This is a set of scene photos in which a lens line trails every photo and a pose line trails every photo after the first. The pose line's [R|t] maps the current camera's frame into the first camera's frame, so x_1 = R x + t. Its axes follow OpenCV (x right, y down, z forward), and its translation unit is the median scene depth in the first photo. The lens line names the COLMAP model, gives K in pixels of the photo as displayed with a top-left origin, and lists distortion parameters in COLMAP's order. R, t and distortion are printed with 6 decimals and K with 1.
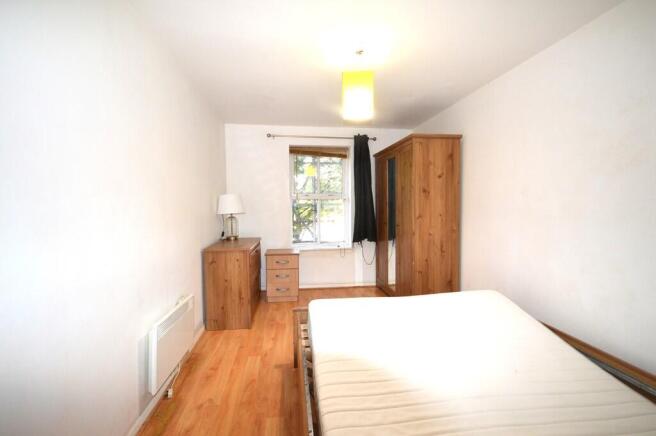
lens RADIAL K [[291.1, 0, 326.7], [0, 291.1, 220.4], [0, 0, 1]] dist [-0.000094, 0.000206]
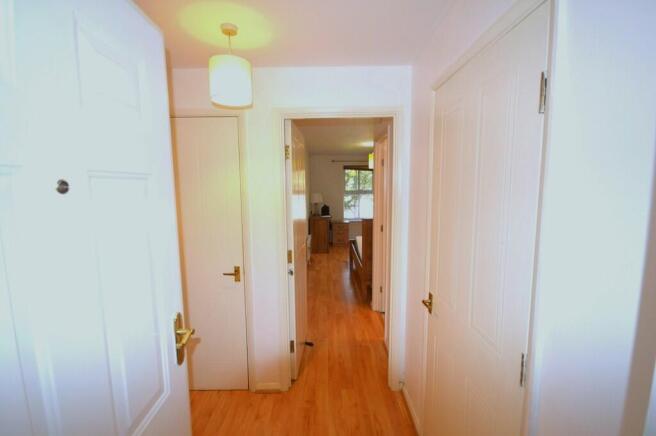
lens RADIAL K [[291.1, 0, 326.7], [0, 291.1, 220.4], [0, 0, 1]] dist [-0.000094, 0.000206]
pose [[0.990896, 0.012763, -0.134024, 0.028118], [-0.004407, 0.998038, 0.062461, -0.033111], [0.134558, -0.061301, 0.989008, -1.272786]]
